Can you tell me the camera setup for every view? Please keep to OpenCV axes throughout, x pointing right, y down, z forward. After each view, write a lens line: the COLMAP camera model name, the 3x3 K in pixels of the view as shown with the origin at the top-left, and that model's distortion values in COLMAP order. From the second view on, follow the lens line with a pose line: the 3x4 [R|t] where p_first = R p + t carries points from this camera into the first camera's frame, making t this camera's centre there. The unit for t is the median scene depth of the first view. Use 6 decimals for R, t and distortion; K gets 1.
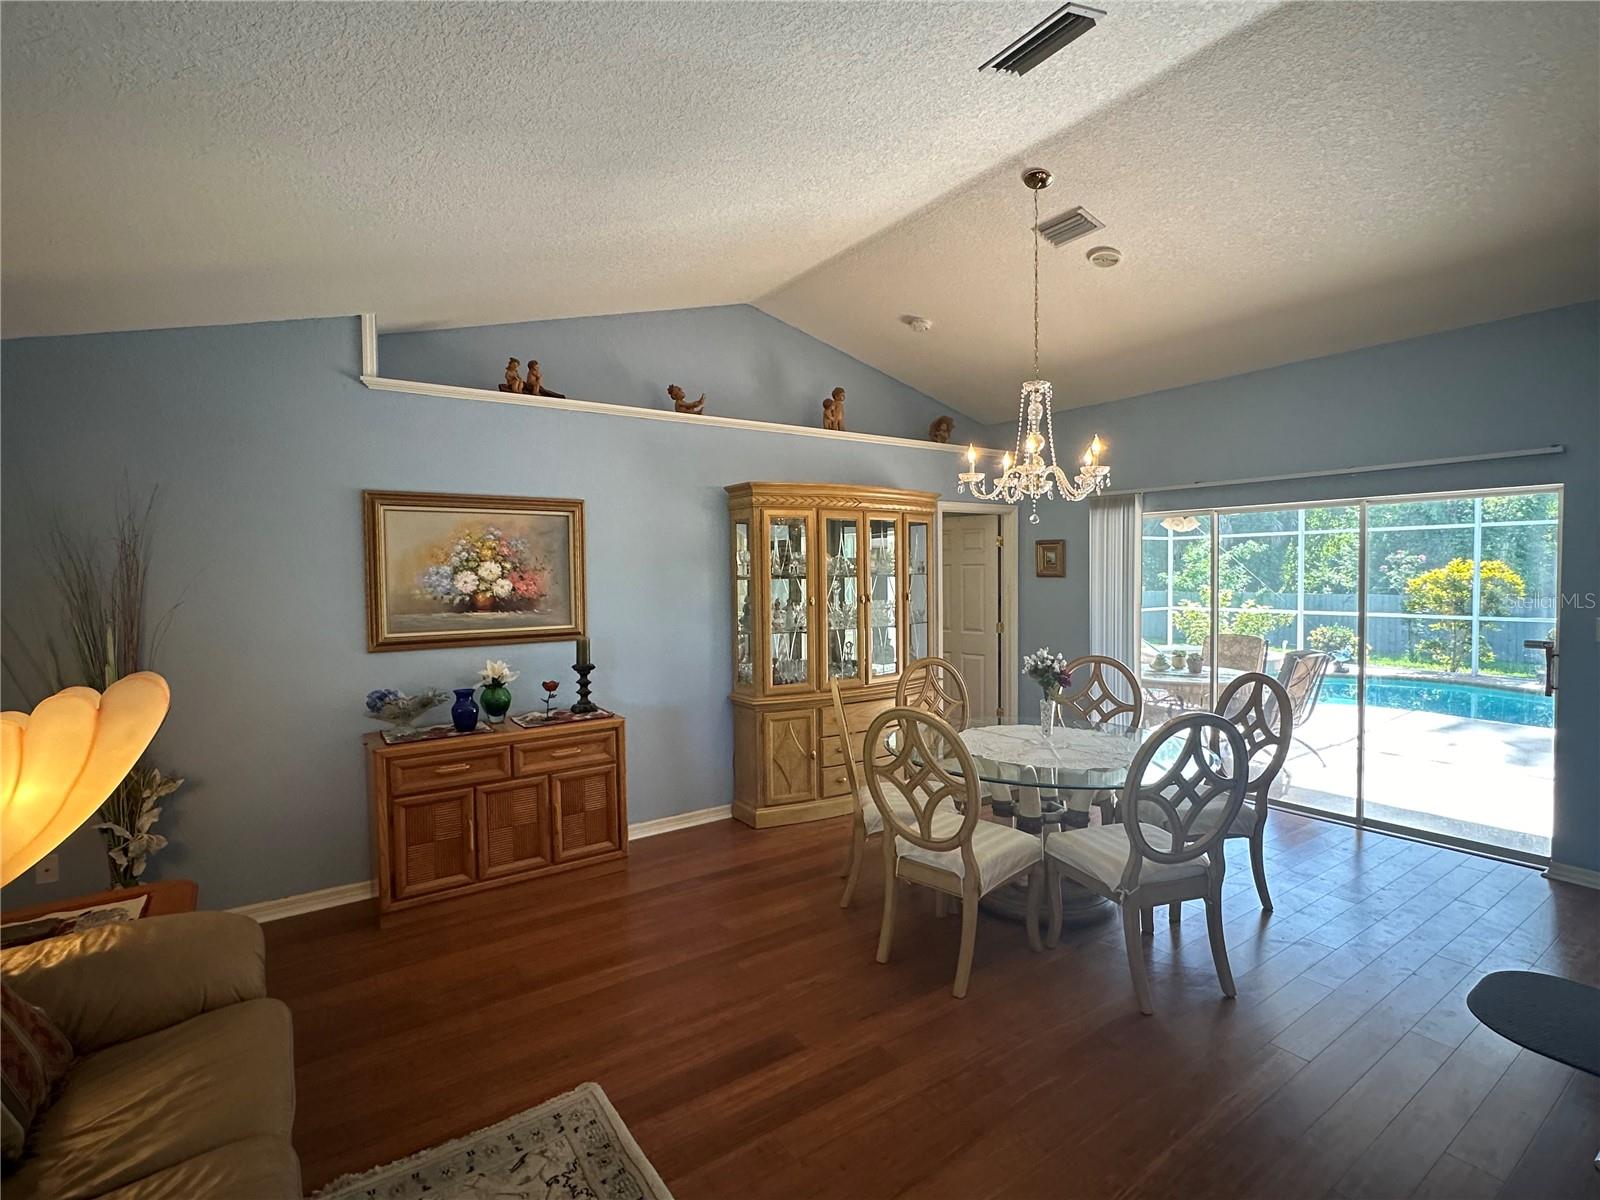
lens RADIAL K [[761.8, 0, 794.9], [0, 761.8, 598.3], [0, 0, 1]] dist [-0.005702, 0.001530]
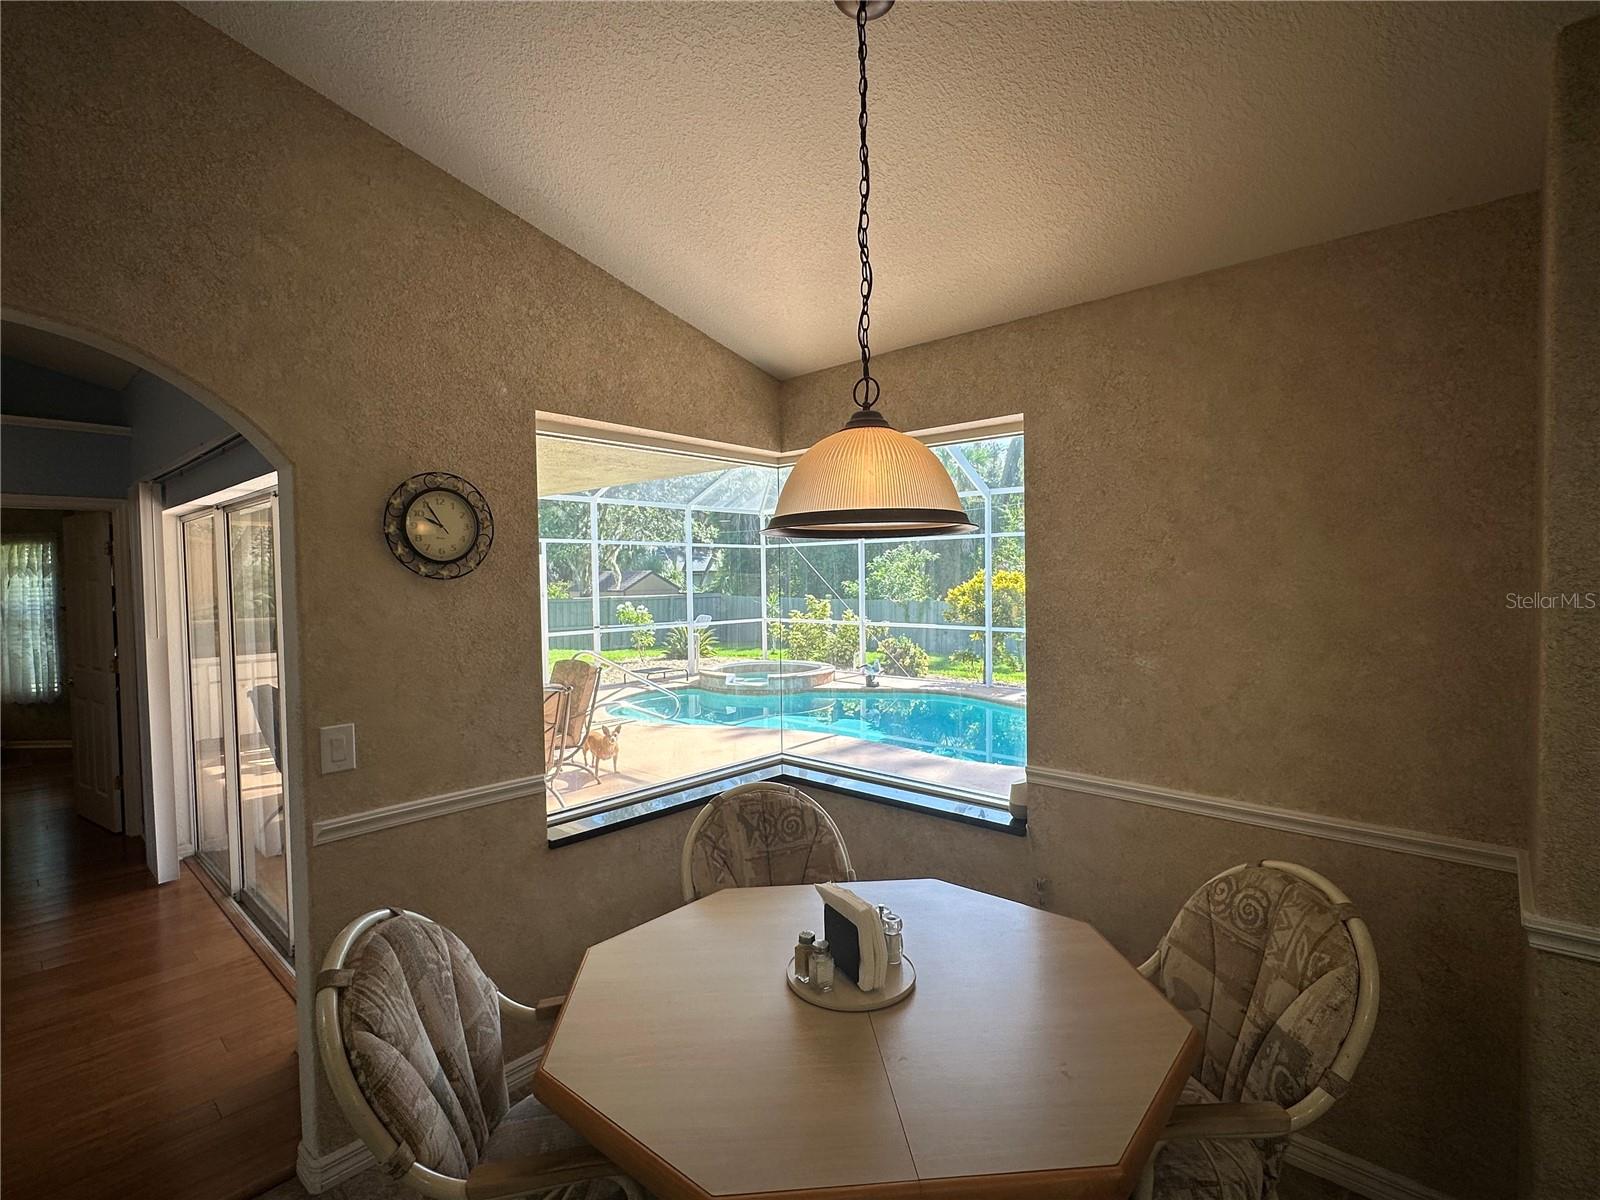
lens RADIAL K [[761.8, 0, 803.7], [0, 761.8, 600.1], [0, 0, 1]] dist [-0.005702, 0.001530]
pose [[0.972829, -0.005393, 0.231461, 0.246600], [0.007363, 0.999944, -0.007647, -0.003204], [-0.231407, 0.009143, 0.972814, 0.049168]]
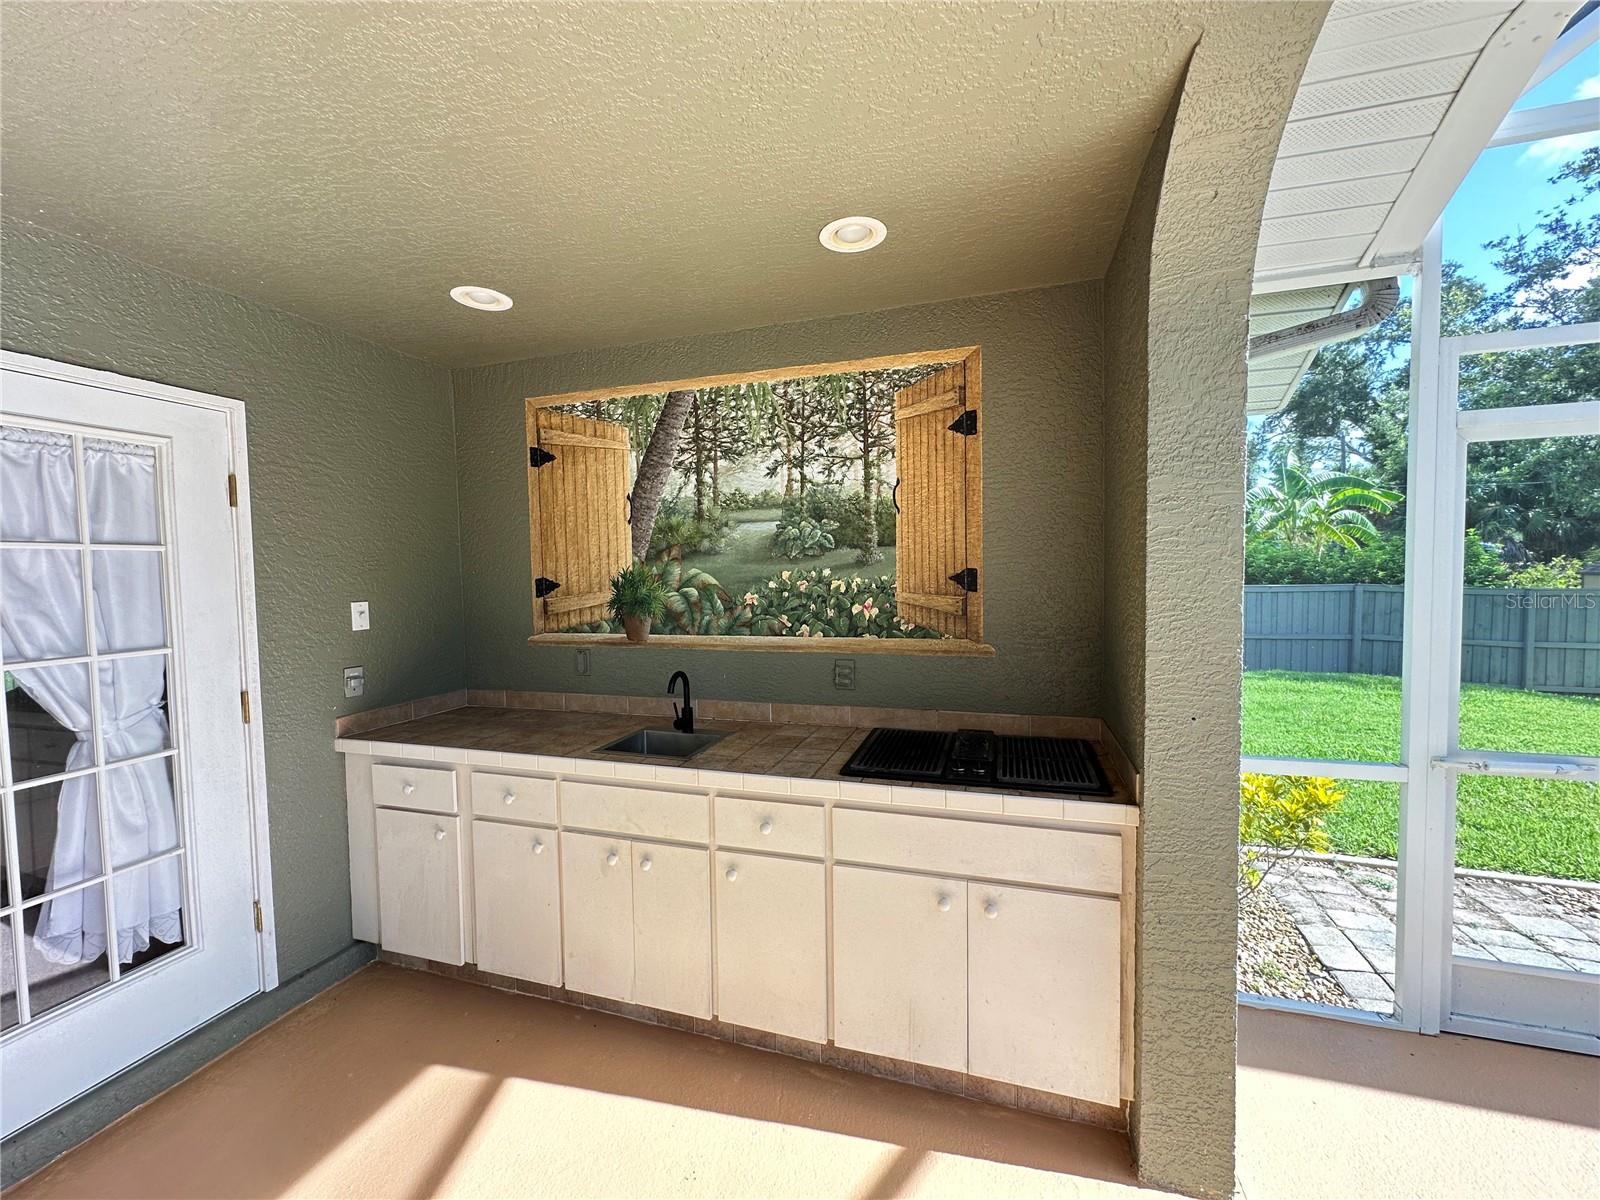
lens RADIAL K [[638.9, 0, 799.7], [0, 638.9, 597.3], [0, 0, 1]] dist [-0.001998, 0.000443]
pose [[0.613475, 0.039555, -0.788723, 0.169770], [-0.024051, 0.999217, 0.031405, -0.011525], [0.789348, -0.000297, 0.613946, 0.467898]]
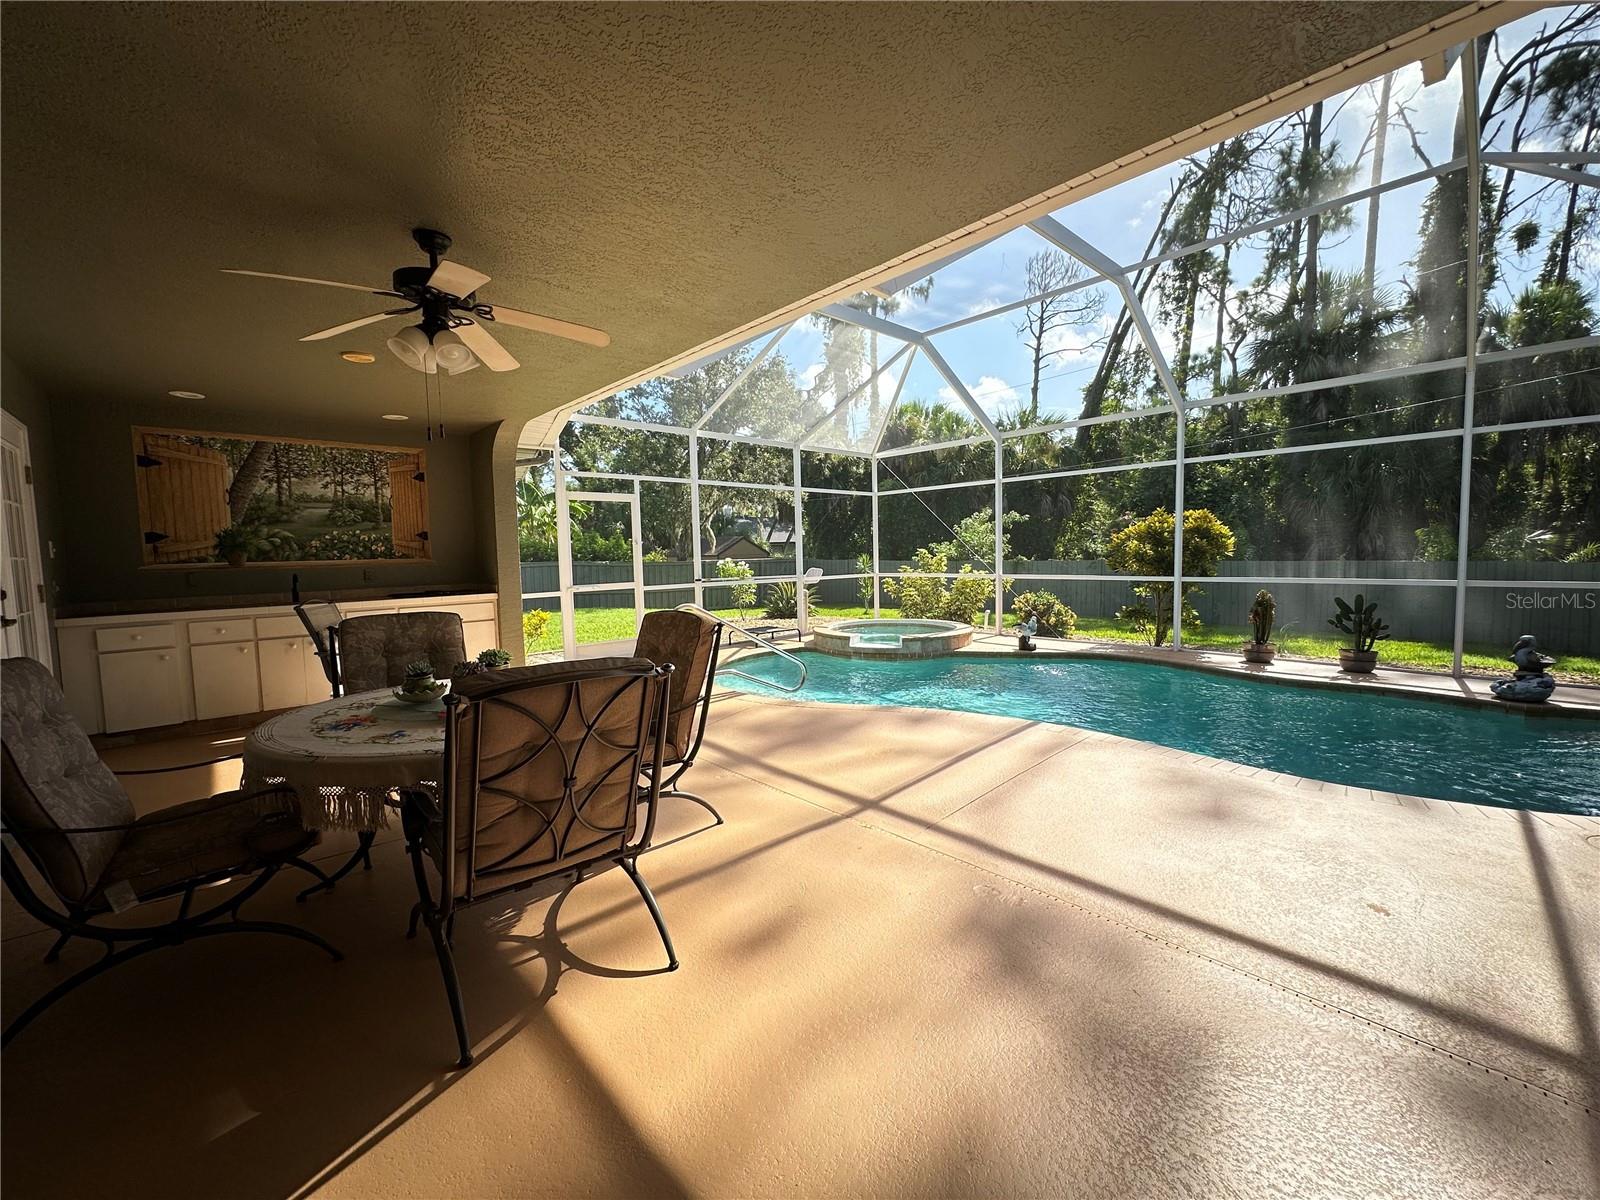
lens RADIAL K [[638.9, 0, 805.0], [0, 638.9, 600.1], [0, 0, 1]] dist [-0.001998, 0.000443]
pose [[0.989254, -0.018086, 0.145081, 0.235367], [0.013012, 0.999273, 0.035842, 0.011208], [-0.145624, -0.033569, 0.988770, 0.224150]]
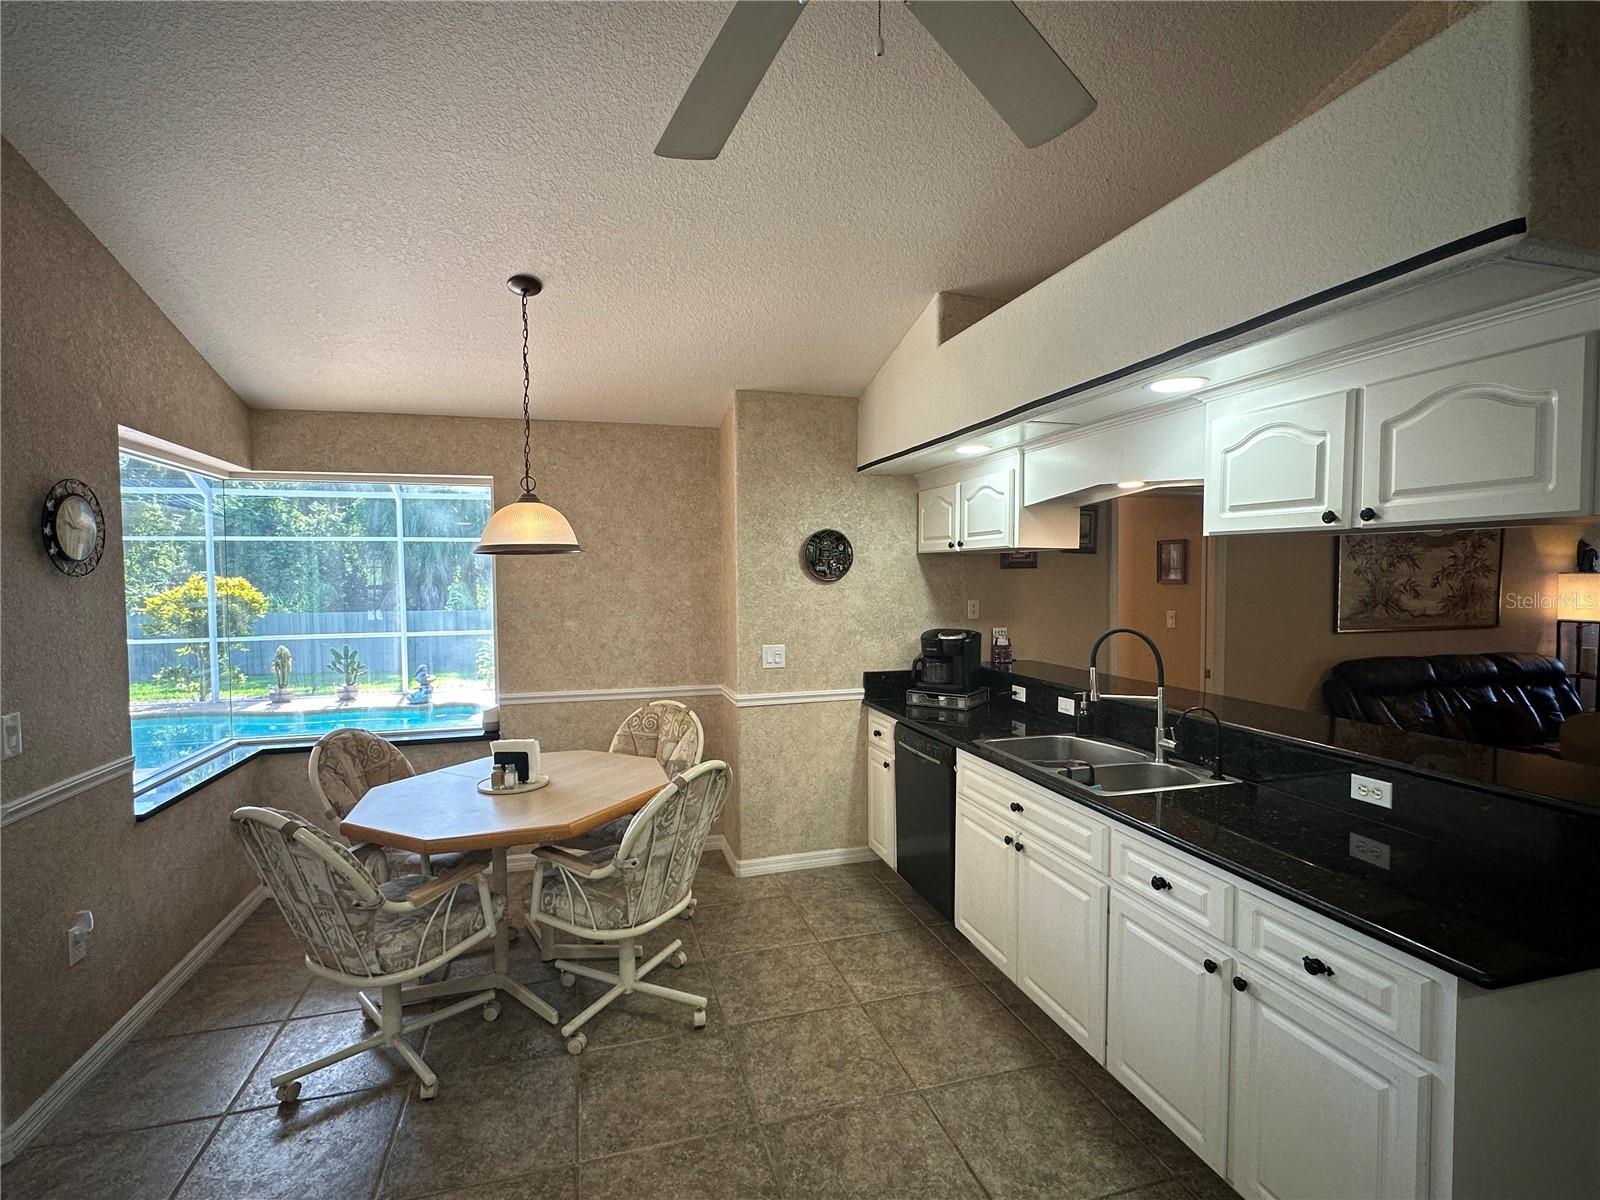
lens RADIAL K [[761.8, 0, 795.4], [0, 761.8, 600.0], [0, 0, 1]] dist [-0.005702, 0.001530]
pose [[0.318763, -0.021165, 0.947598, 0.145478], [0.041226, 0.999114, 0.008447, -0.000210], [-0.946937, 0.036373, 0.319353, 0.023176]]
